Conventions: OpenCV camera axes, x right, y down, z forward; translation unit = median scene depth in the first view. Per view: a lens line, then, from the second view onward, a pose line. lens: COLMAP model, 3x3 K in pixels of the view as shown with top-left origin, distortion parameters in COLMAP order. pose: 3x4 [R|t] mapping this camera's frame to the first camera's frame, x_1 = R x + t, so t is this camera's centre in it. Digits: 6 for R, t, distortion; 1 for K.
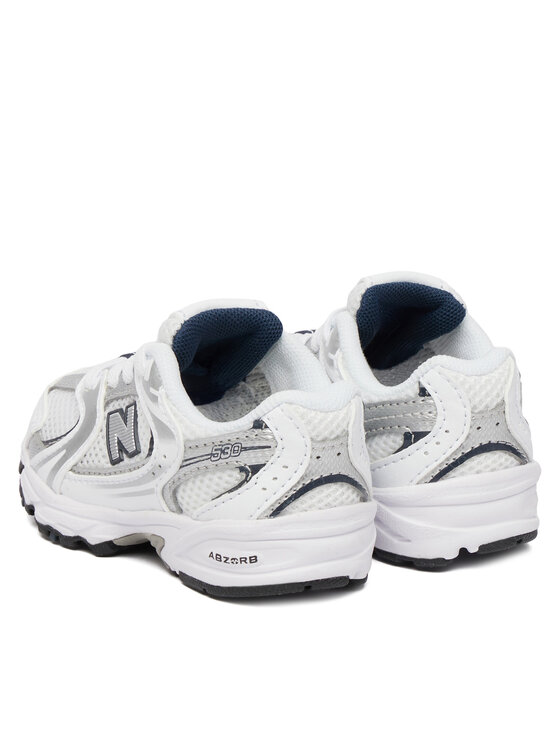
lens RADIAL K [[1393.7, 0, 275.7], [0, 1393.7, 330.0], [0, 0, 1]] dist [0.327902, 0.000000]
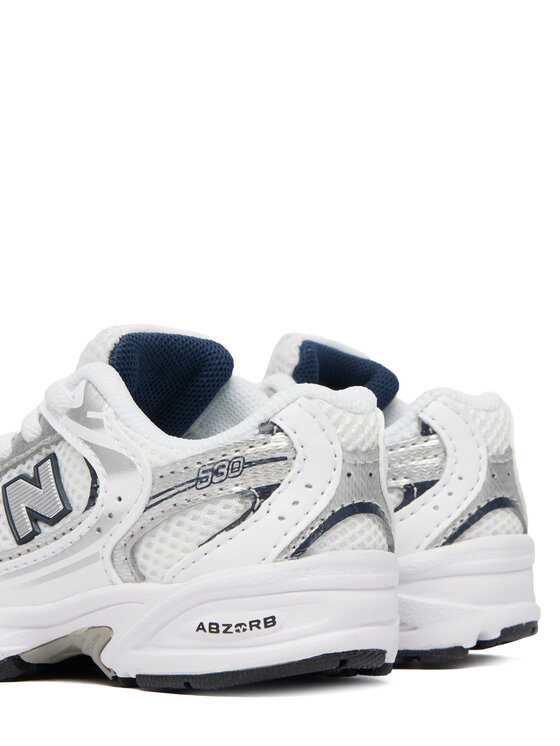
lens RADIAL K [[1320.2, 0, 282.0], [0, 1320.2, 389.9], [0, 0, 1]] dist [0.148285, 0.000000]
pose [[0.982765, -0.028625, 0.182632, -0.118010], [0.054540, 0.988860, -0.138495, 0.131999], [-0.176633, 0.146069, 0.973378, 0.325225]]
